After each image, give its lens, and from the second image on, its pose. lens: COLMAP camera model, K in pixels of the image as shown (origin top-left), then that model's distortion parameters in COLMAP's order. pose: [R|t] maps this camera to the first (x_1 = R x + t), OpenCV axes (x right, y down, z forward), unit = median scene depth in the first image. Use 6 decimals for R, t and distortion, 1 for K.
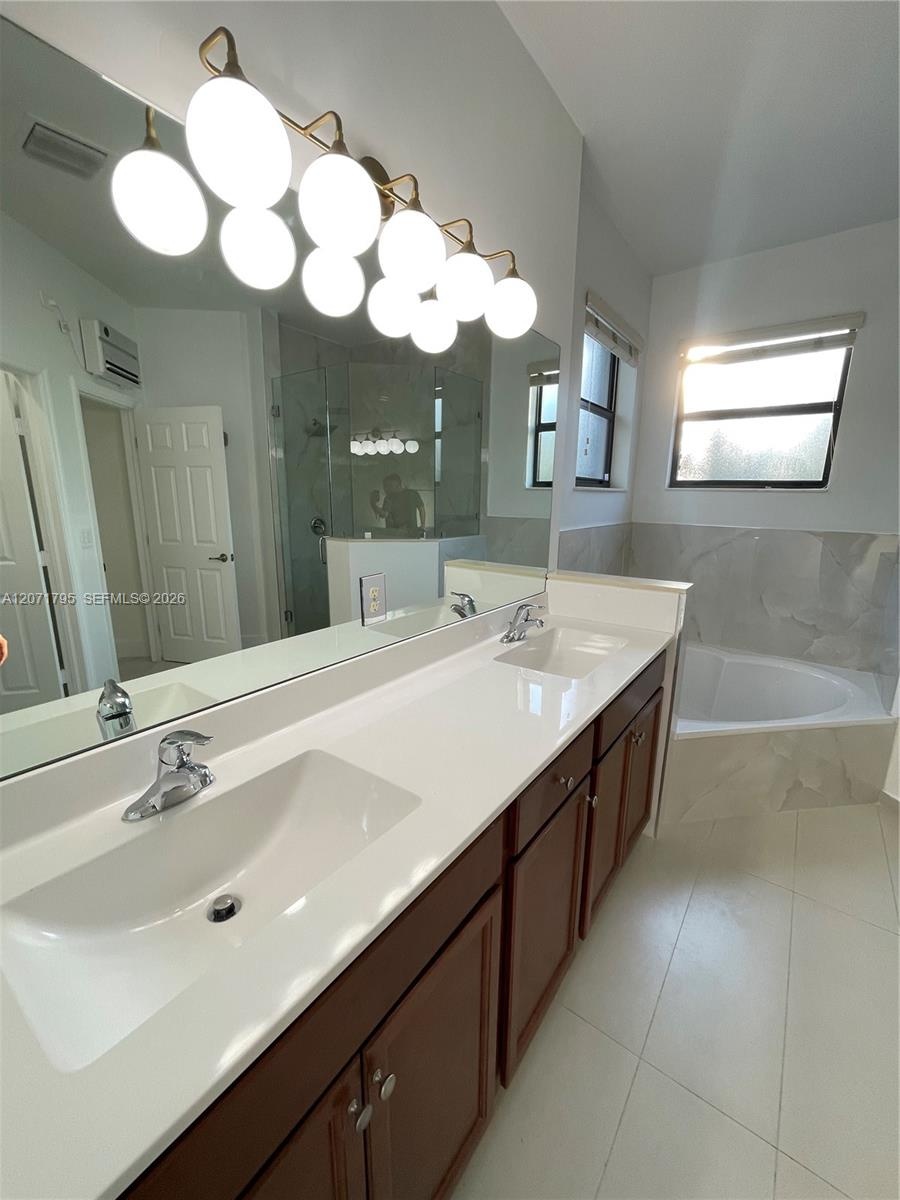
lens RADIAL K [[483.1, 0, 450.0], [0, 483.1, 604.6], [0, 0, 1]] dist [-0.002336, -0.000157]
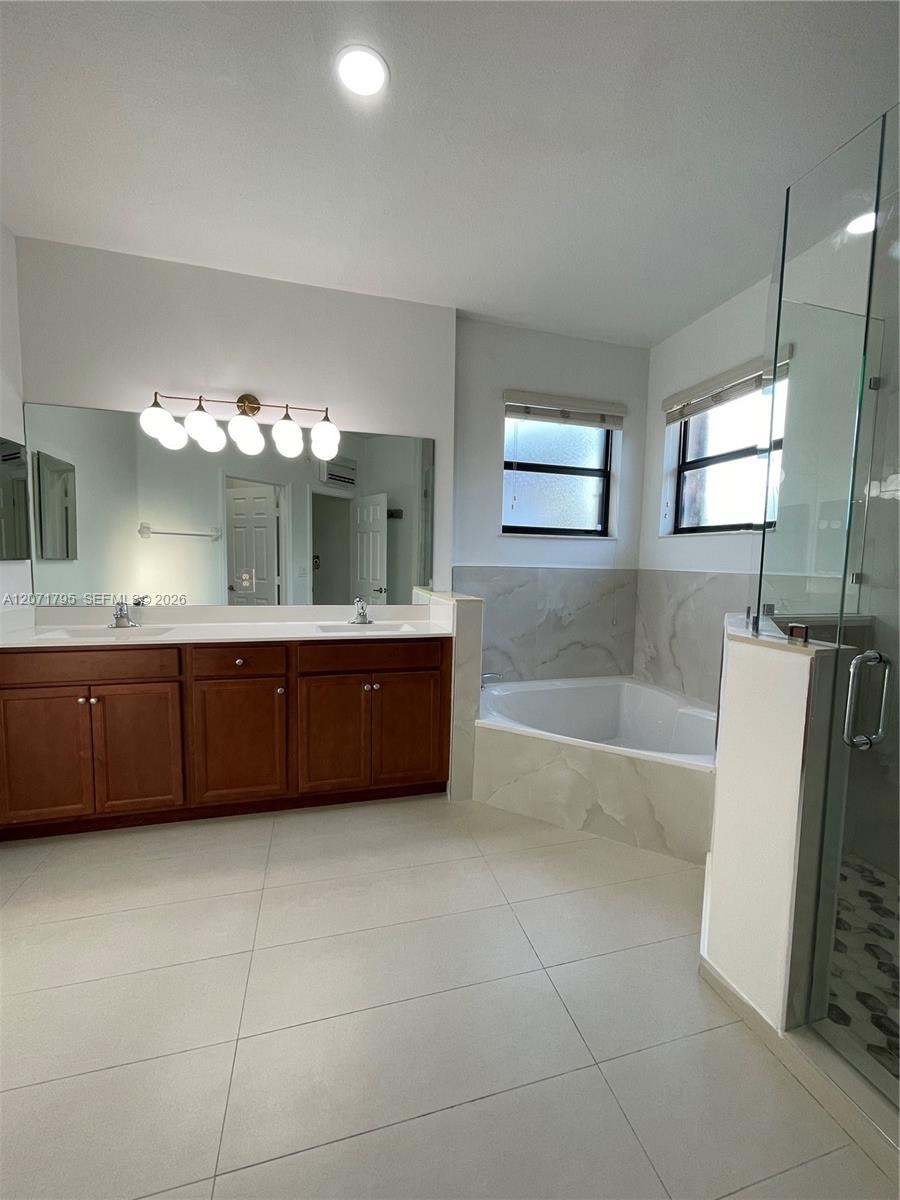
lens RADIAL K [[483.1, 0, 450.2], [0, 483.1, 600.1], [0, 0, 1]] dist [-0.002336, -0.000157]
pose [[0.786824, 0.055153, -0.614709, 0.764043], [-0.147790, 0.983859, -0.100895, 0.063788], [0.599222, 0.170234, 0.782274, -0.041287]]
